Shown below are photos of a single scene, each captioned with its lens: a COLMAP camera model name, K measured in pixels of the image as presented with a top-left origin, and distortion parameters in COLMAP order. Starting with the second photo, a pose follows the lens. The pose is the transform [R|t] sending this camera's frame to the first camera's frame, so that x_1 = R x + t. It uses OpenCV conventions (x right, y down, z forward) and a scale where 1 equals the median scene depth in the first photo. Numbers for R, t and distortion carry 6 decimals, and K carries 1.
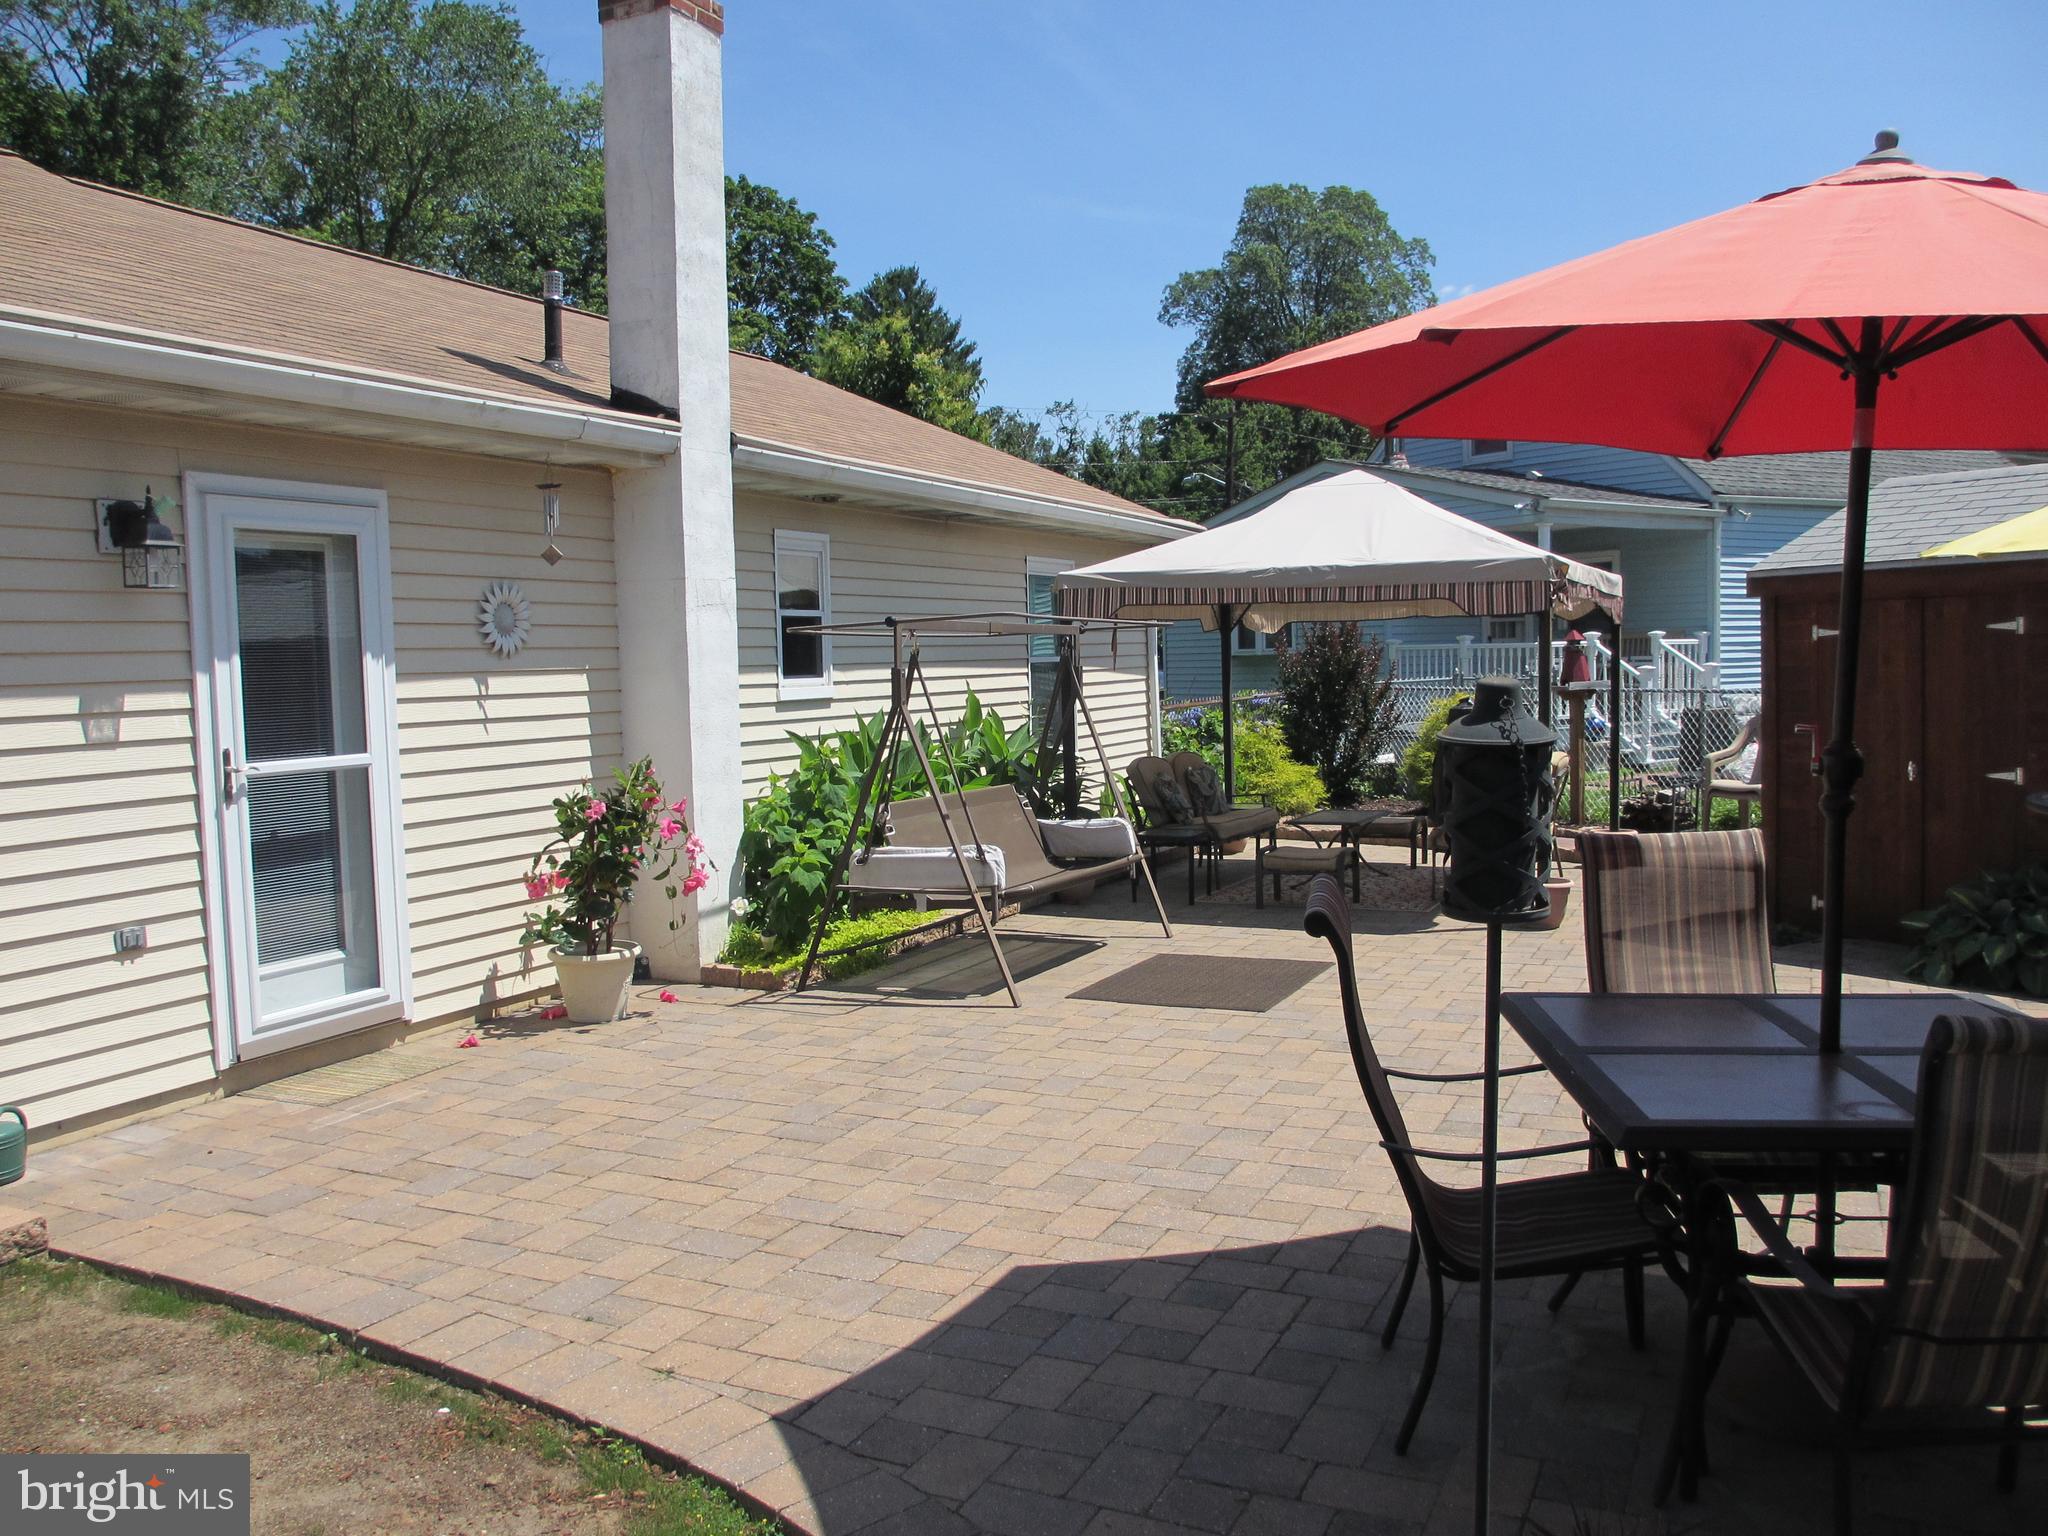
lens RADIAL K [[1691.9, 0, 1032.0], [0, 1691.9, 754.0], [0, 0, 1]] dist [-0.067407, 0.030908]
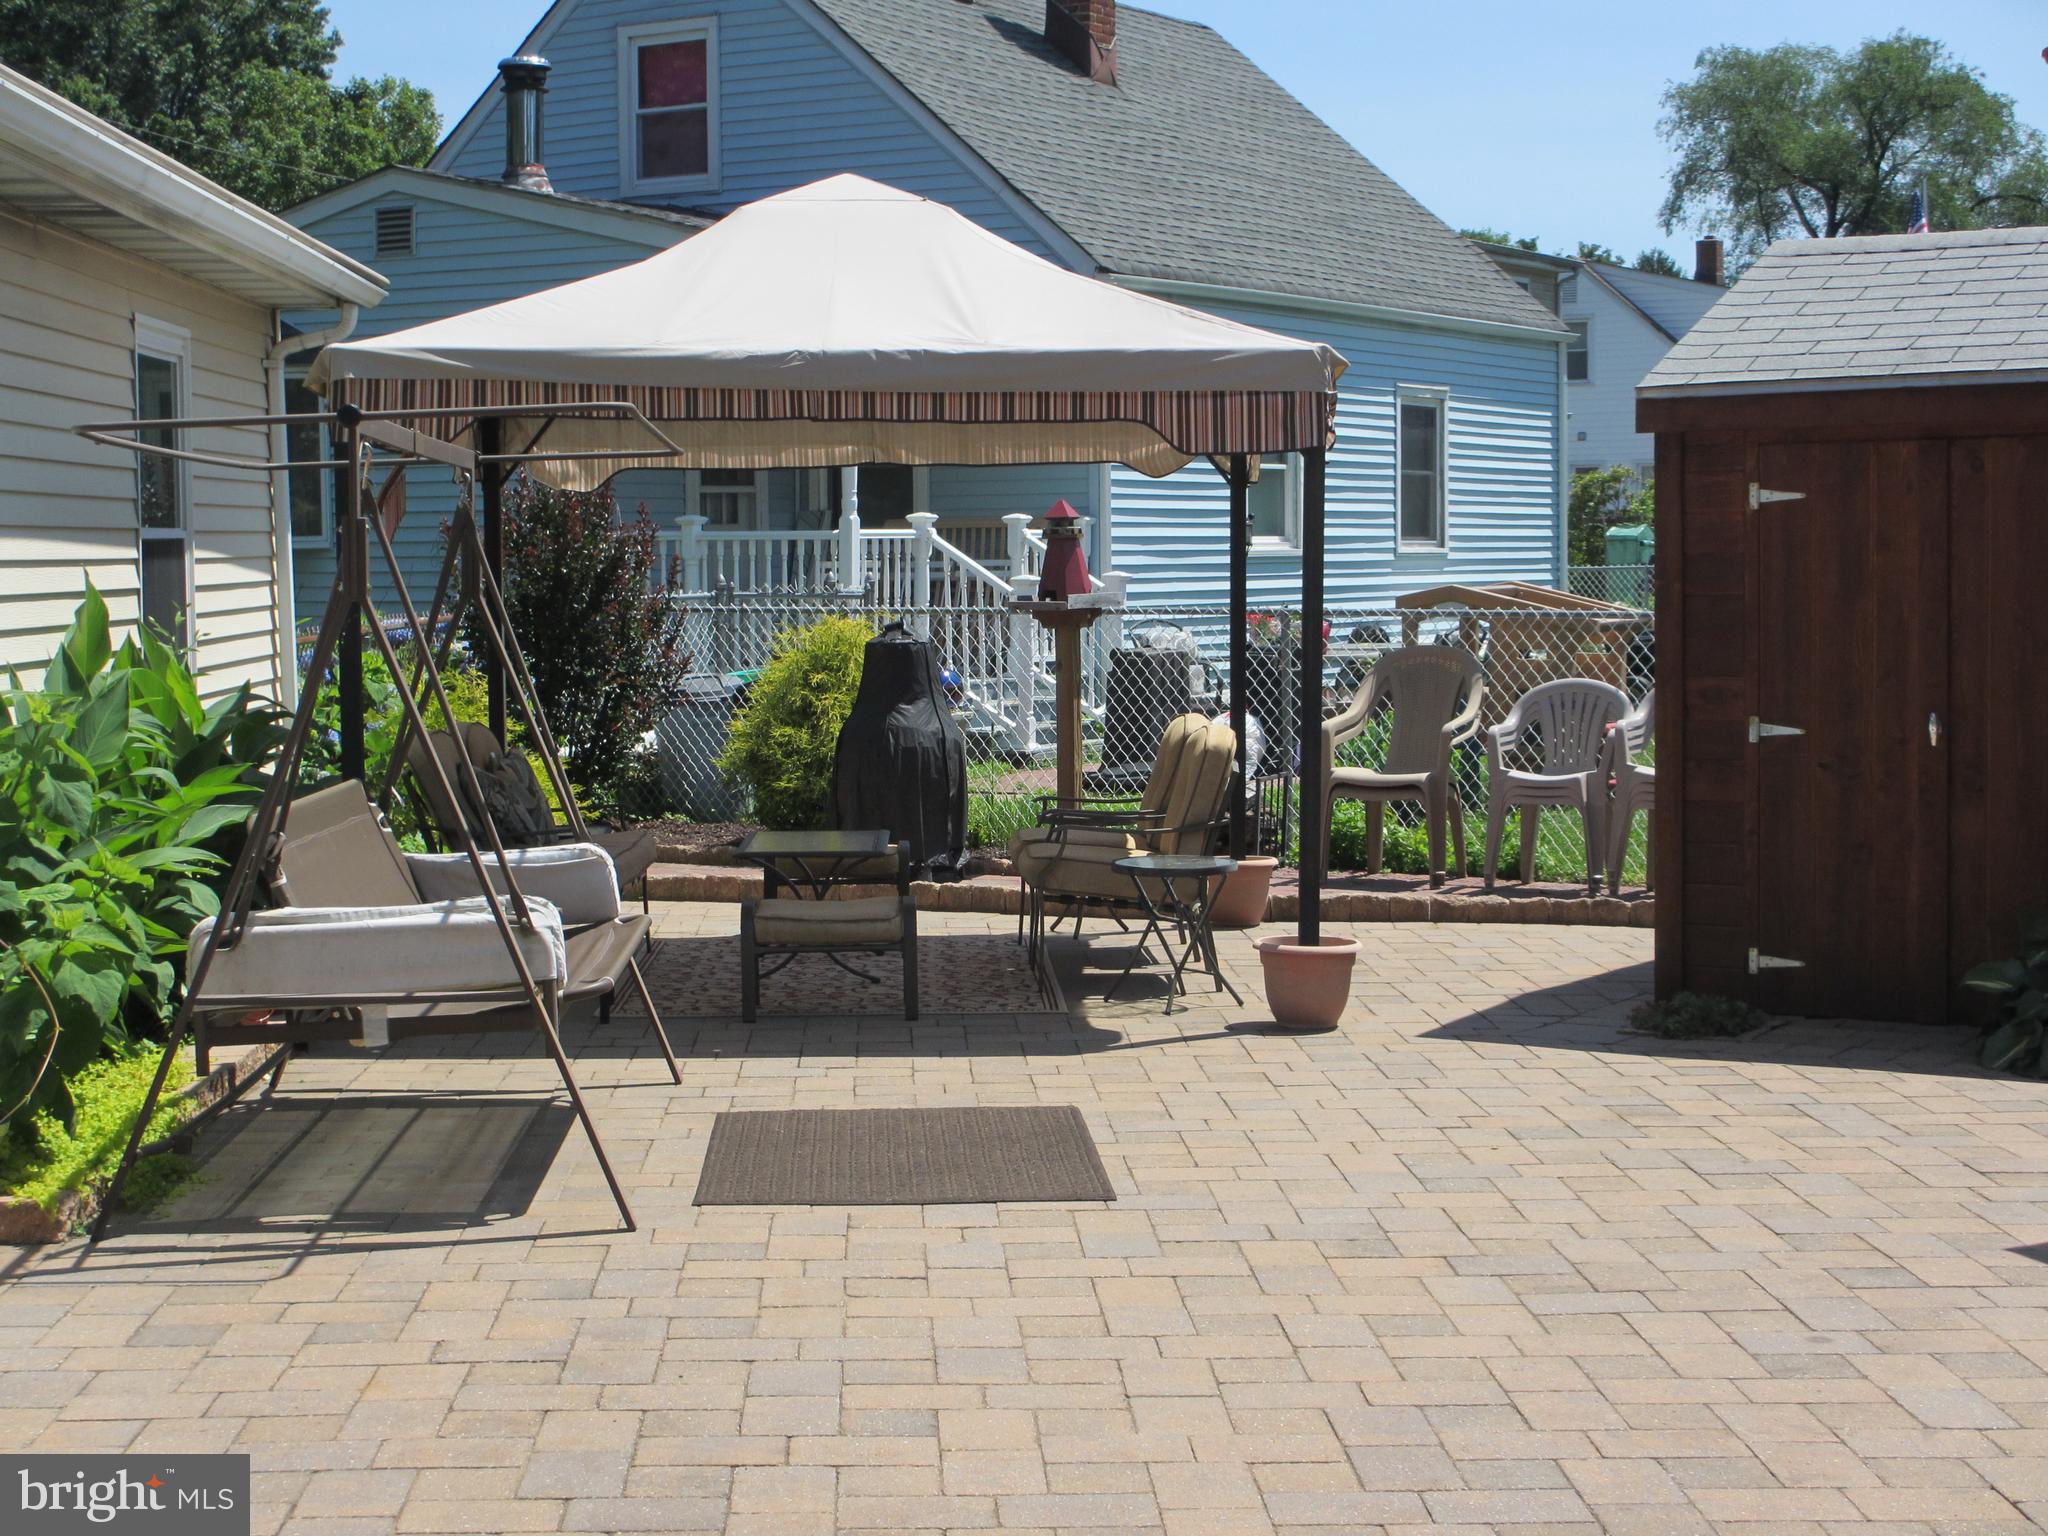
lens RADIAL K [[3240.3, 0, 998.7], [0, 3240.3, 735.1], [0, 0, 1]] dist [0.026449, 0.000000]
pose [[0.891517, -0.009290, 0.452891, -0.326287], [0.013312, 0.999895, -0.005694, 0.016072], [-0.452791, 0.011105, 0.891548, 0.130079]]
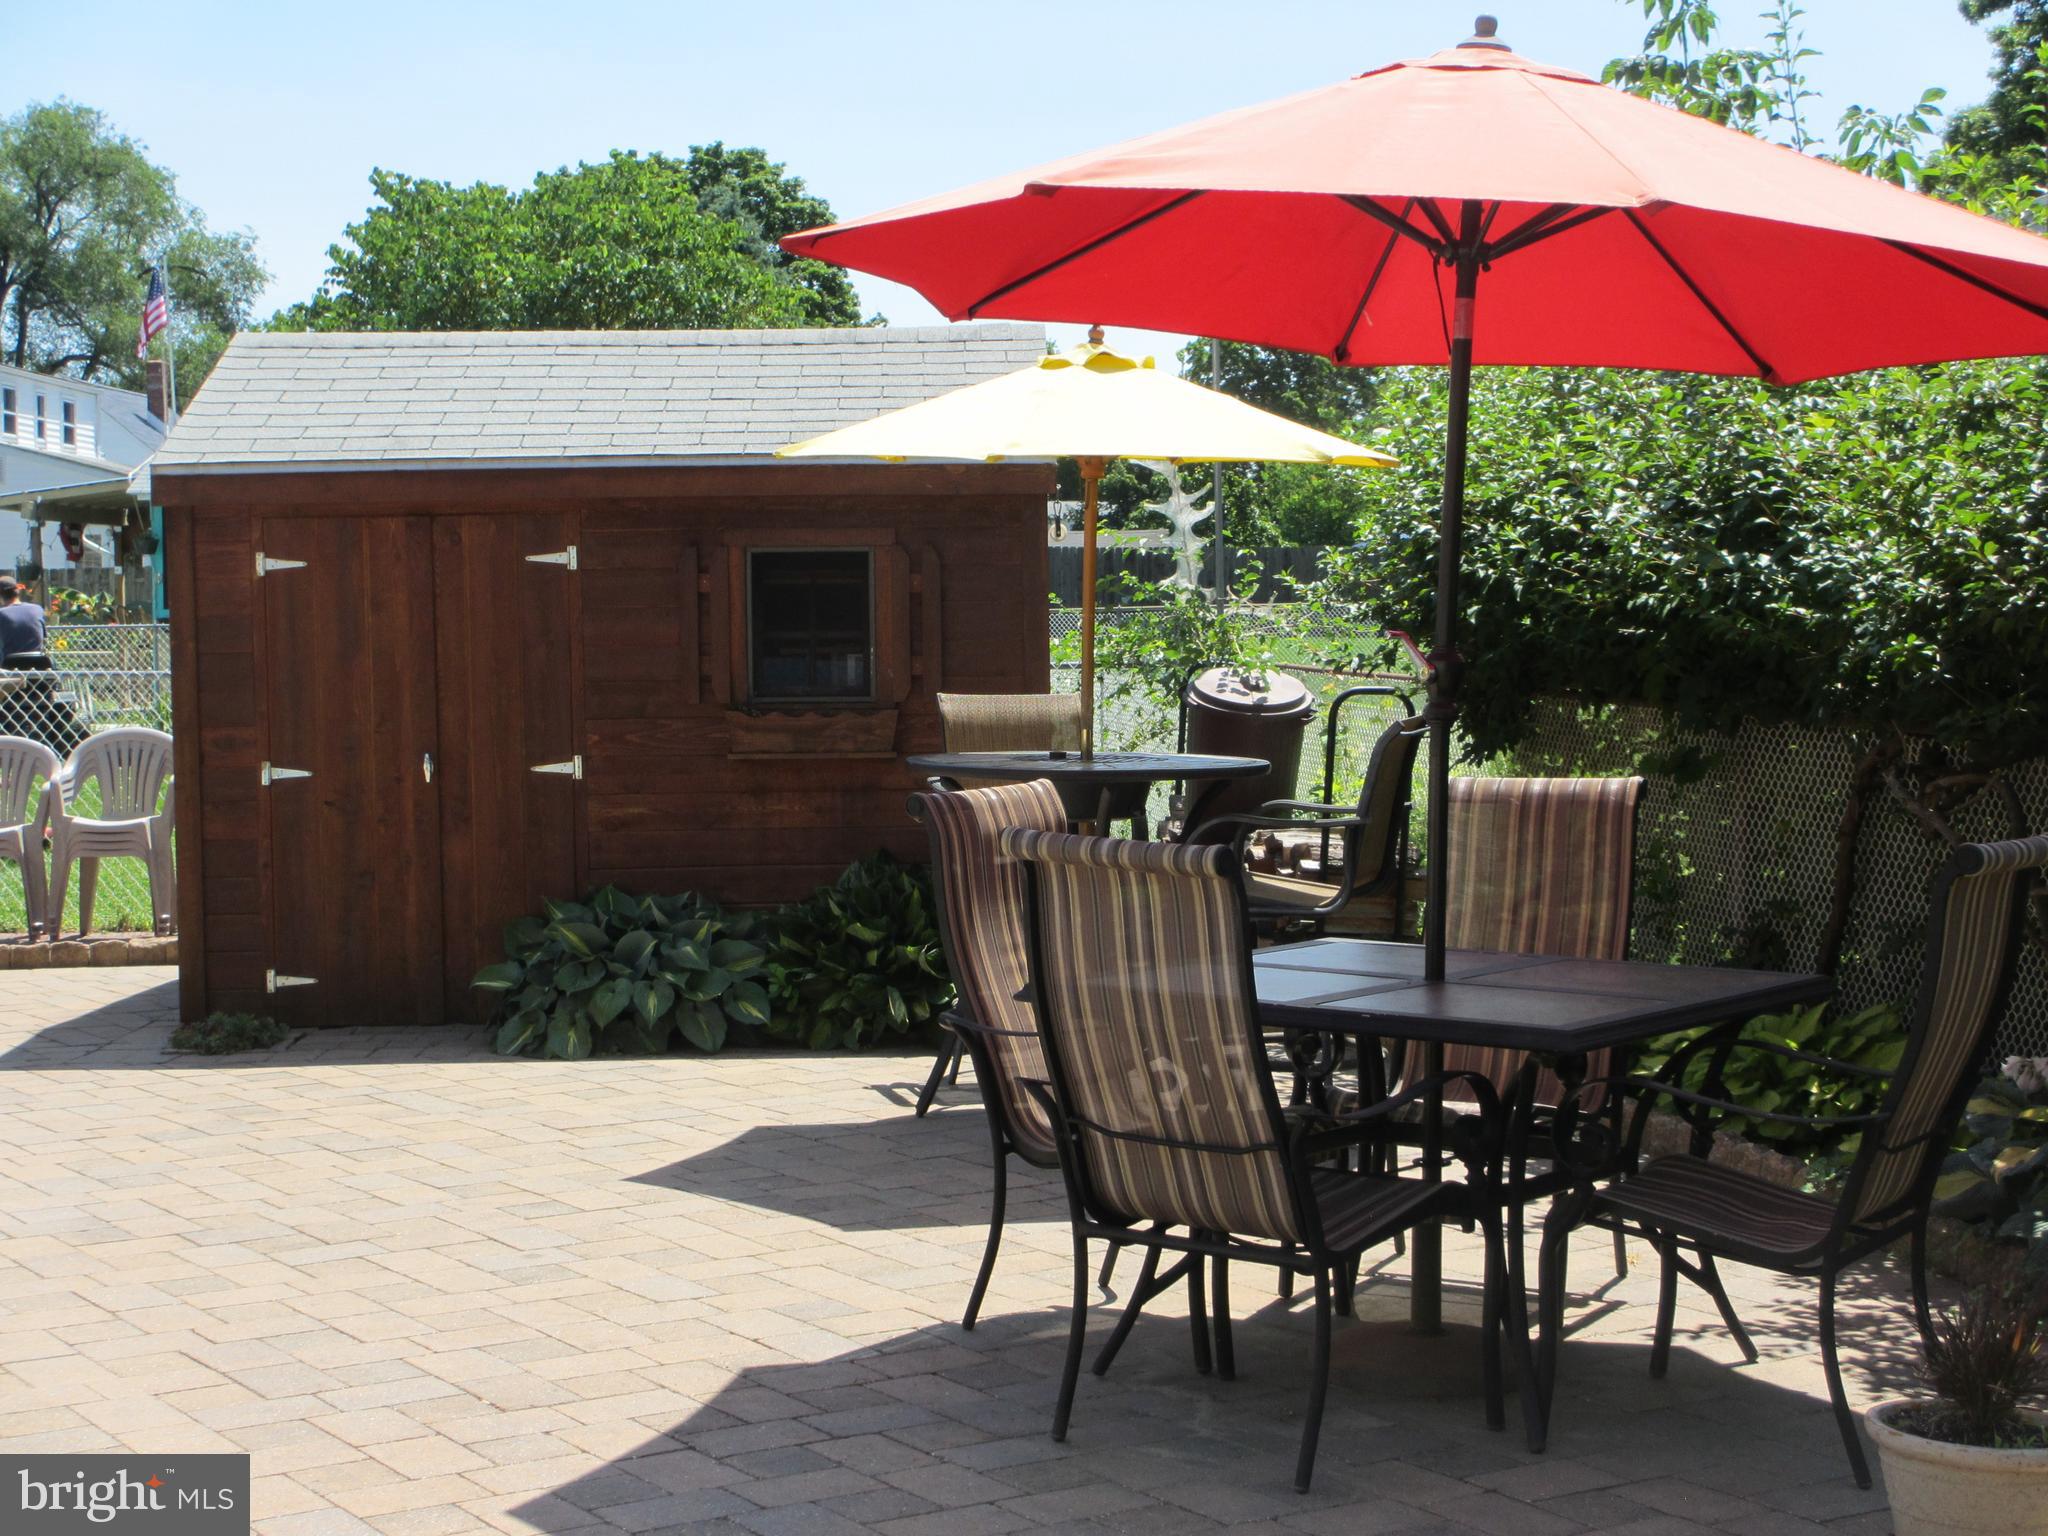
lens RADIAL K [[3240.3, 0, 998.5], [0, 3240.3, 778.6], [0, 0, 1]] dist [0.026449, 0.000000]
pose [[0.518437, -0.027635, 0.854669, -0.542418], [0.044698, 0.998987, 0.005188, 0.020005], [-0.853947, 0.035512, 0.519148, 0.119038]]
